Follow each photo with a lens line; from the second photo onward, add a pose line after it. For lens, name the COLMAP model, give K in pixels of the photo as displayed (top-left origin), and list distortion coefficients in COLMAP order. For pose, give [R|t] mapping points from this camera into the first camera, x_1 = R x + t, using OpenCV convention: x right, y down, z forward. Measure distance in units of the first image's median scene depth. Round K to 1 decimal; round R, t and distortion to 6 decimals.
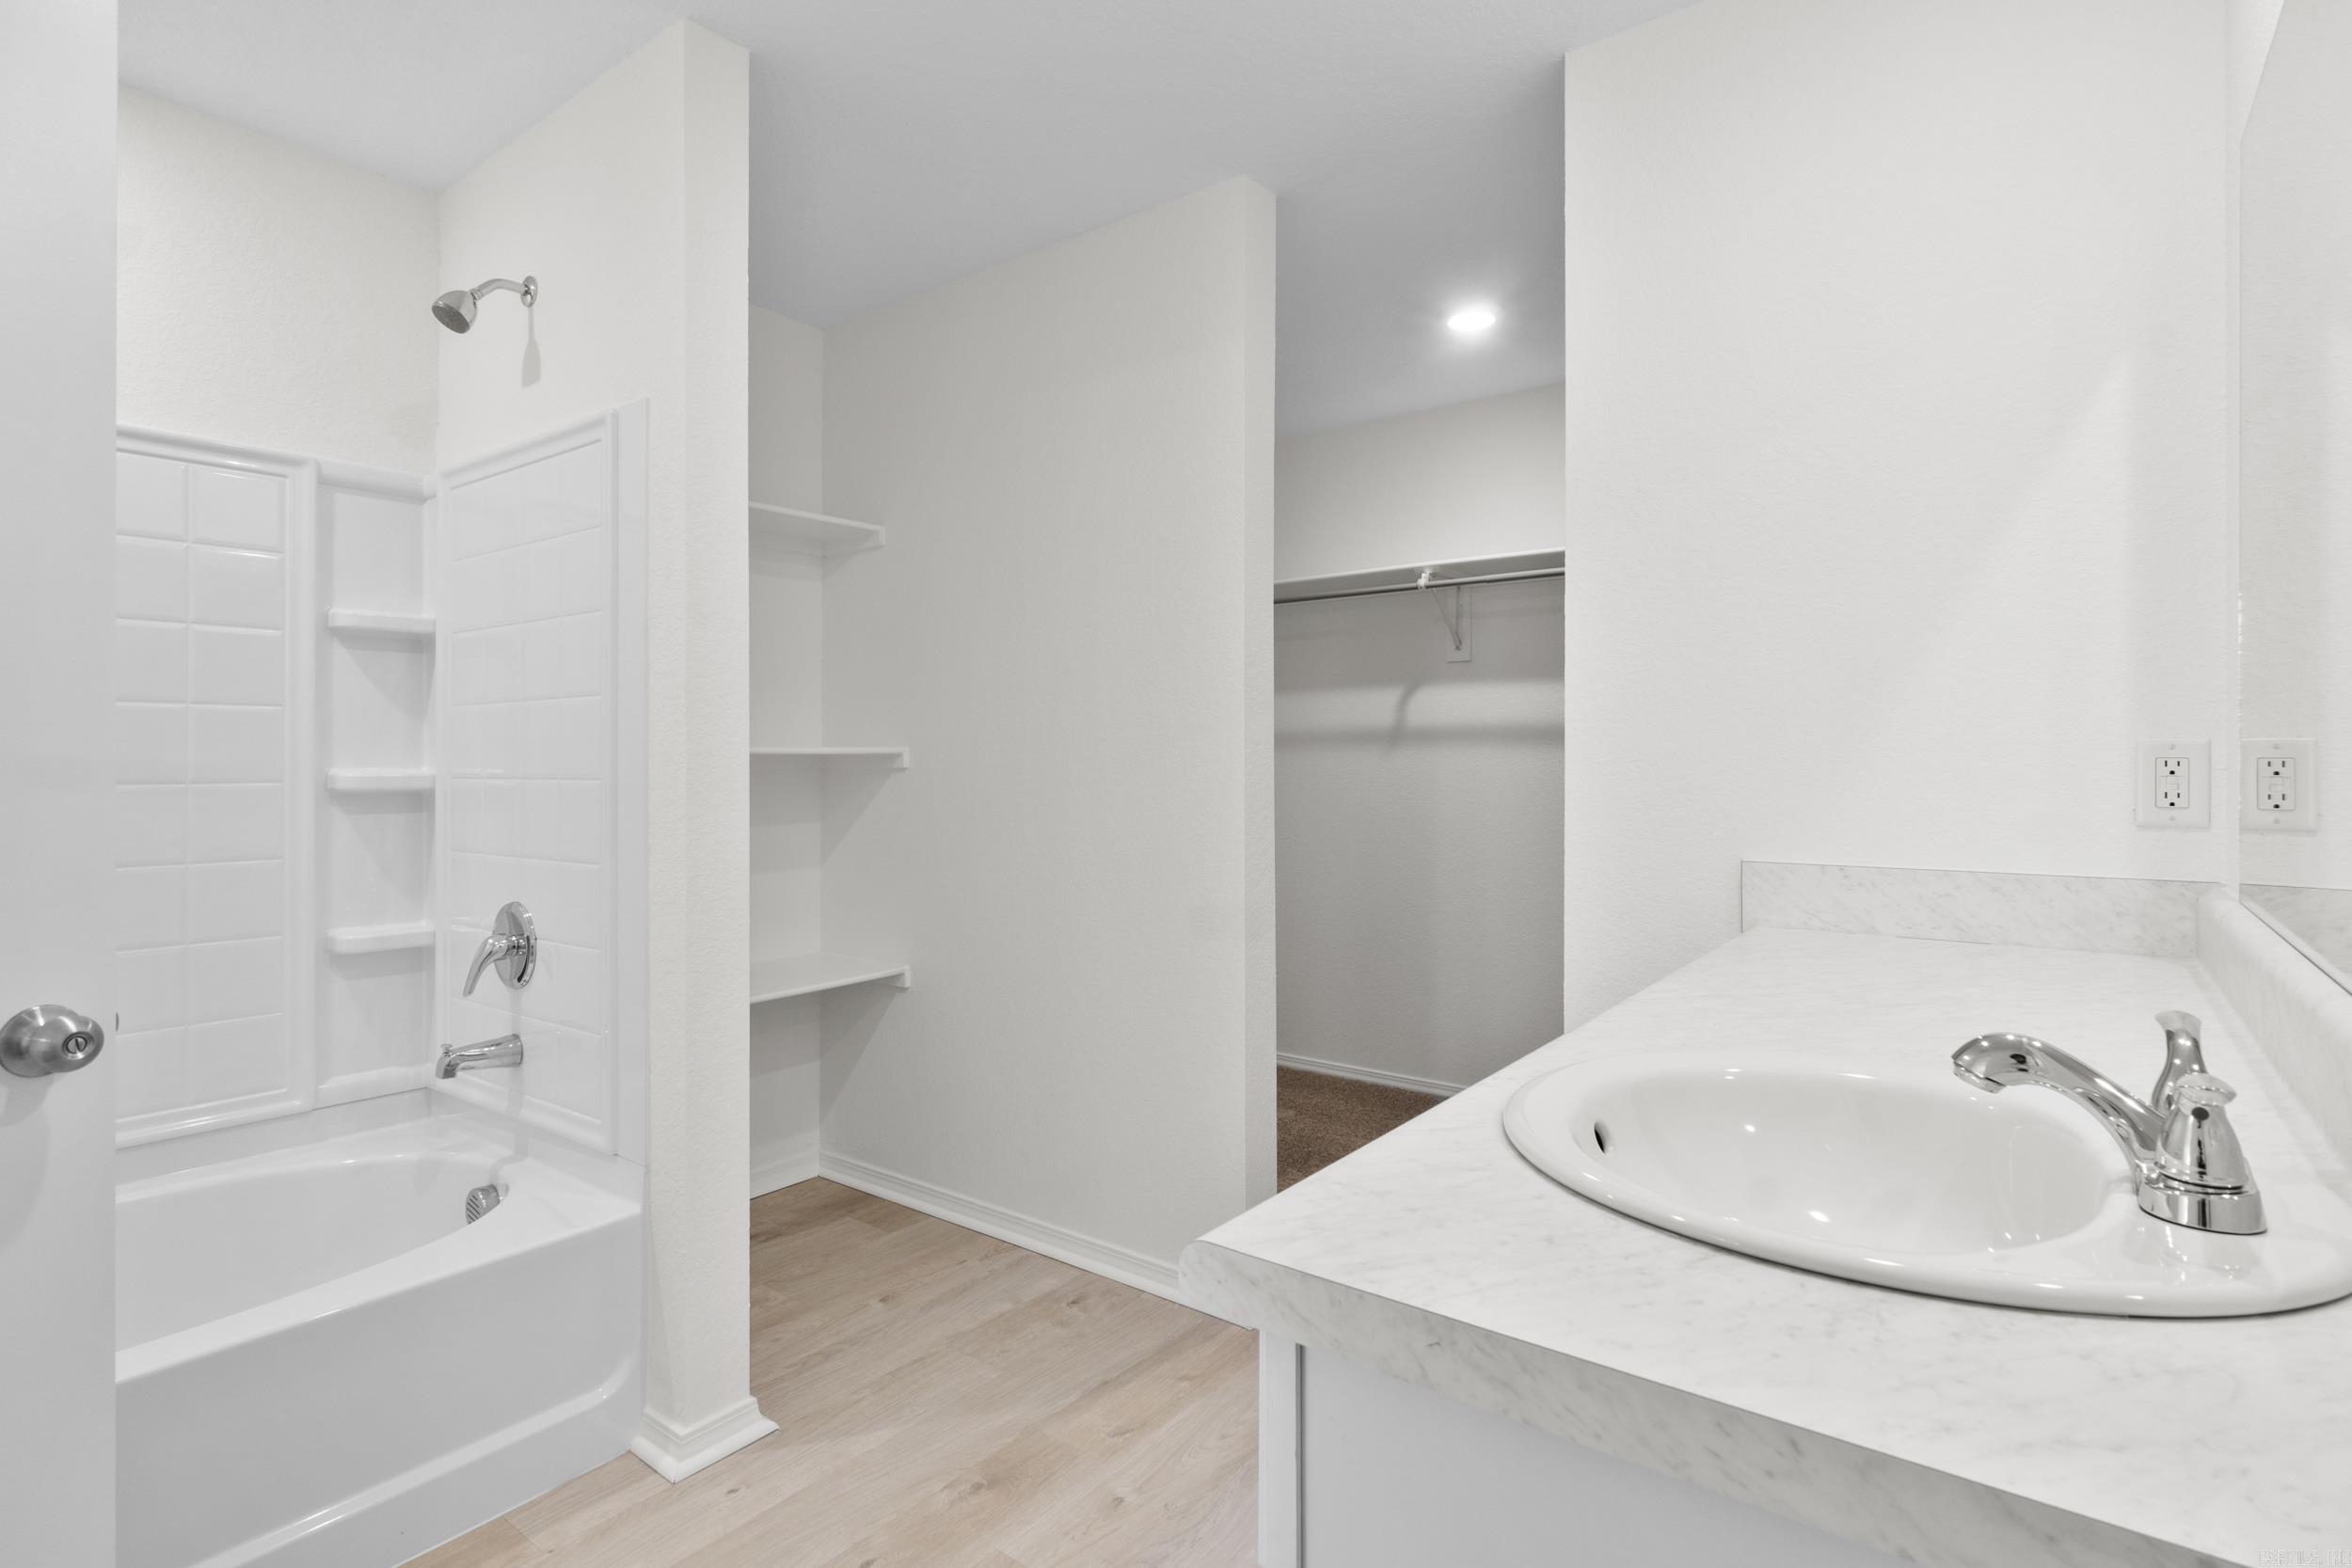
lens RADIAL K [[1157.3, 0, 1169.9], [0, 1157.3, 761.3], [0, 0, 1]] dist [0.020493, -0.015592]
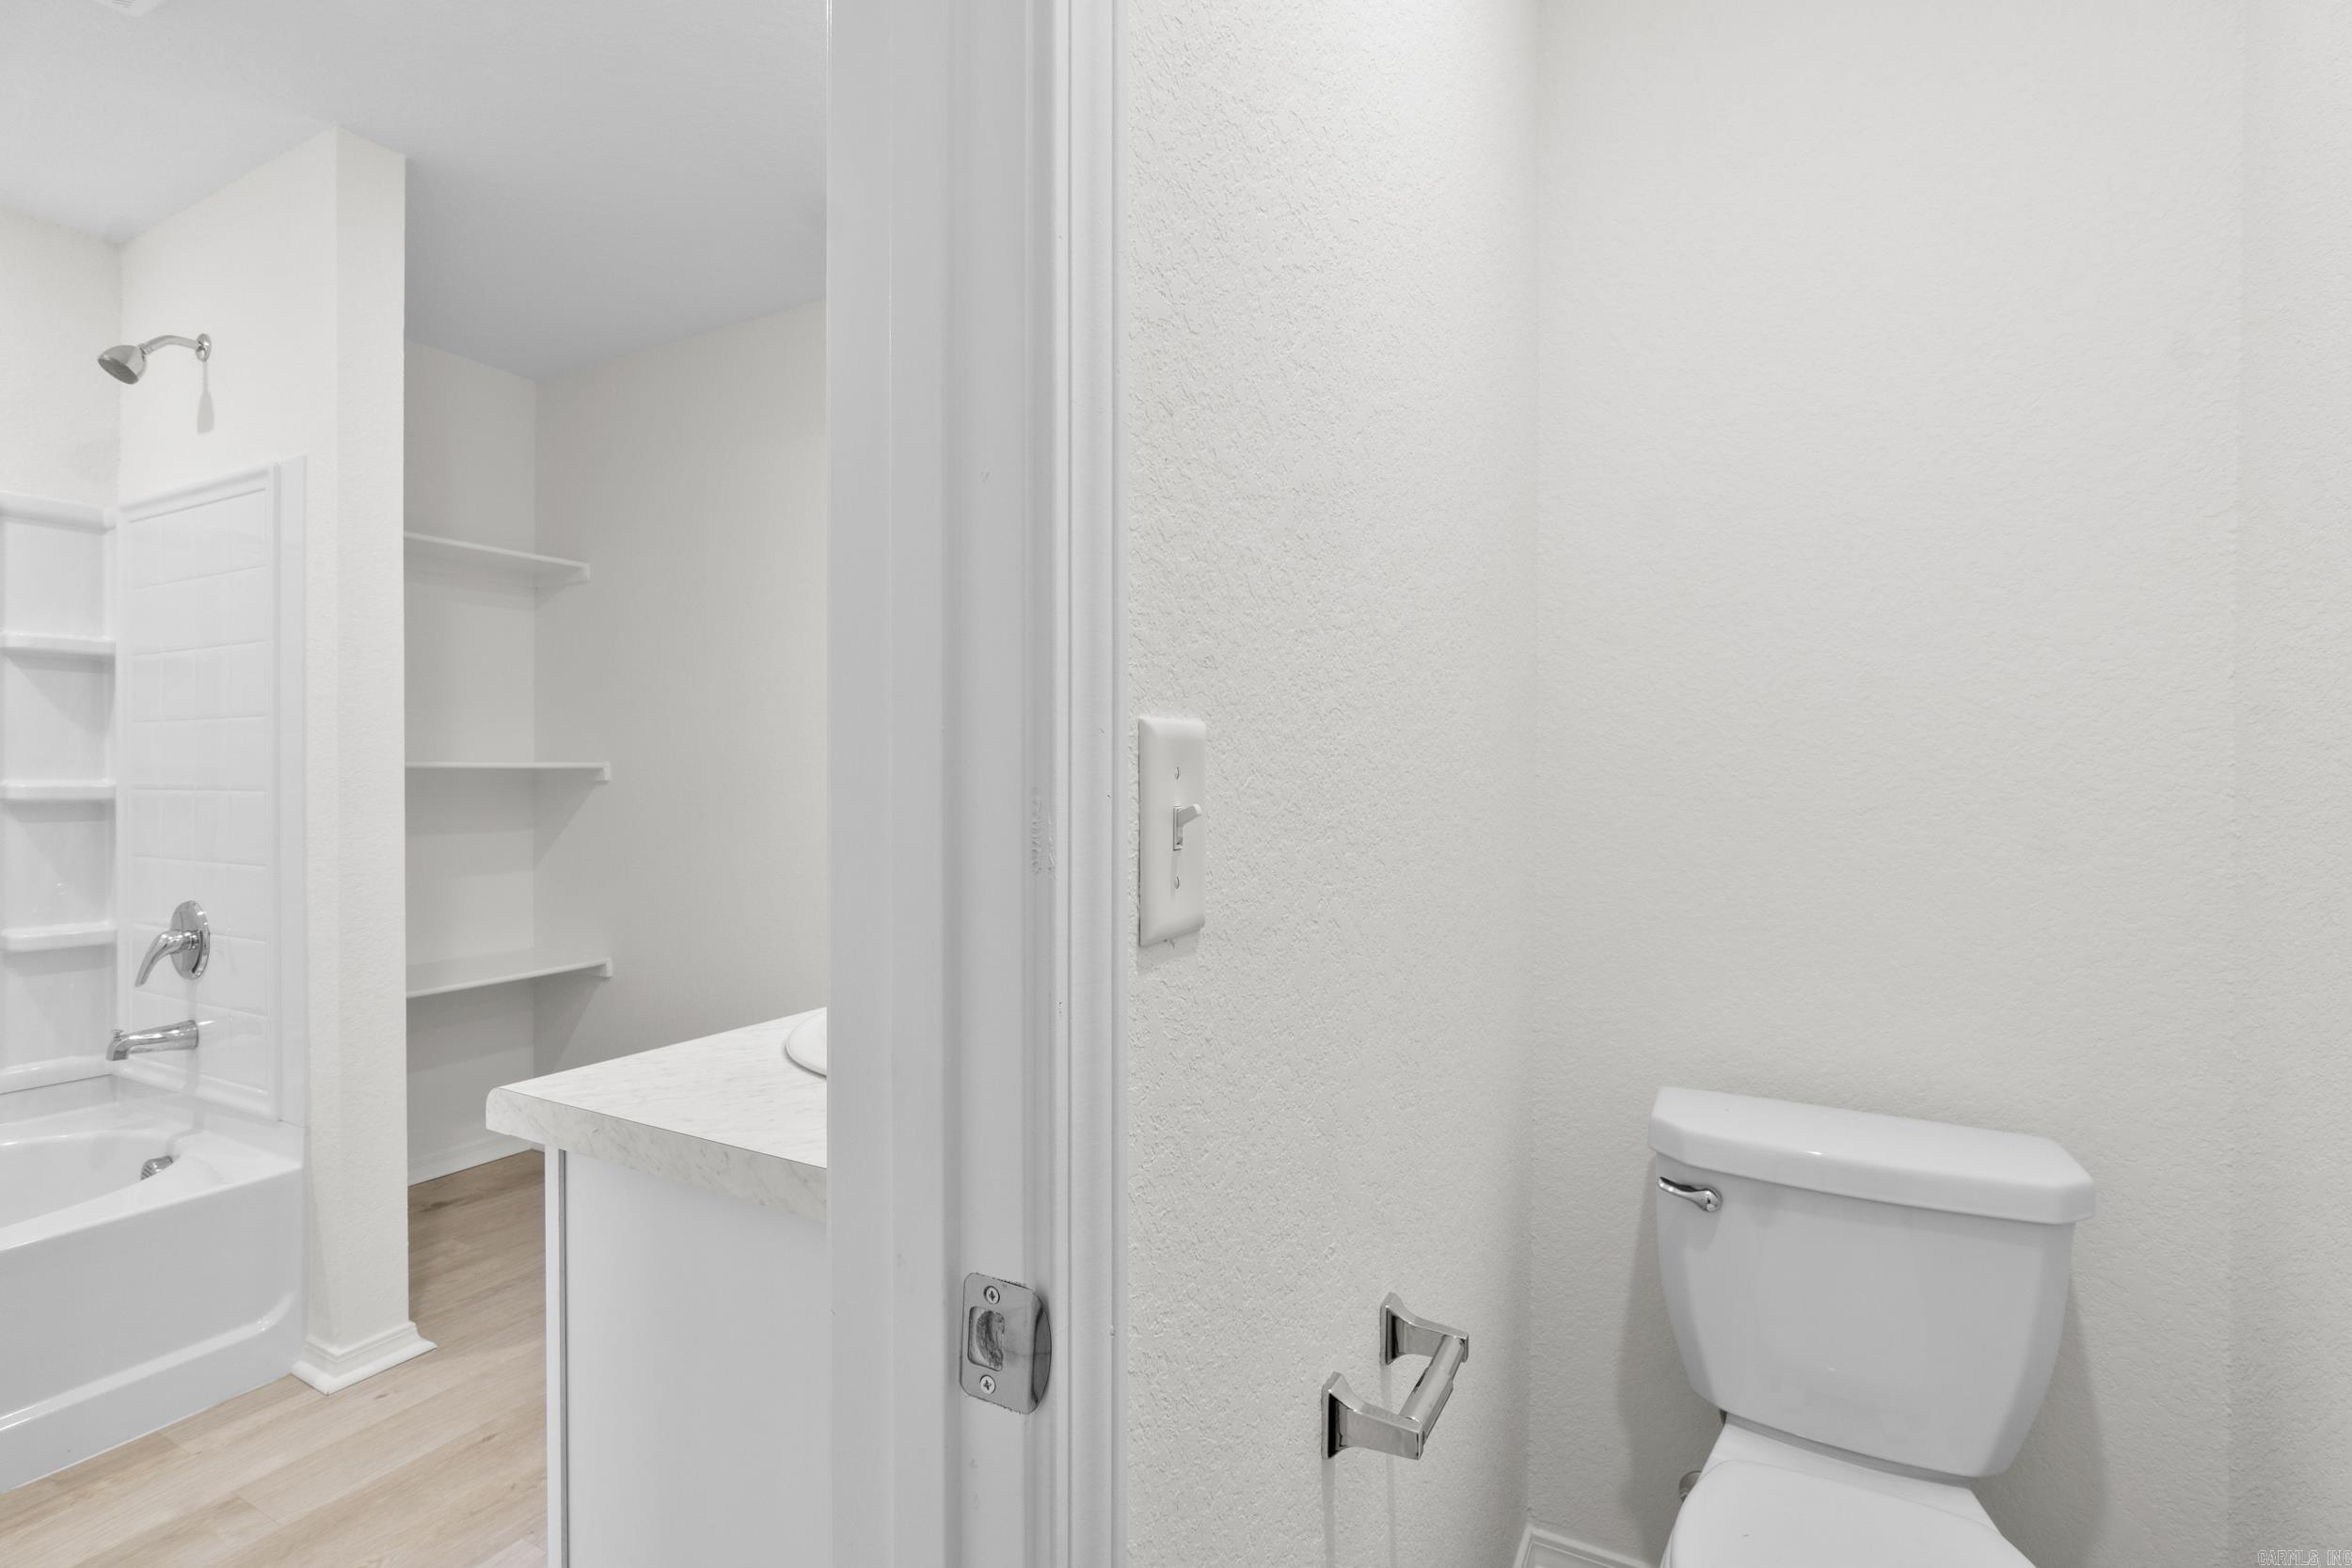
lens RADIAL K [[1085.8, 0, 1161.5], [0, 1085.8, 787.7], [0, 0, 1]] dist [-0.001735, 0.000678]
pose [[0.988086, 0.002590, 0.153884, 0.194409], [-0.004485, 0.999918, 0.011965, -0.003695], [-0.153840, -0.012513, 0.988017, -0.163245]]
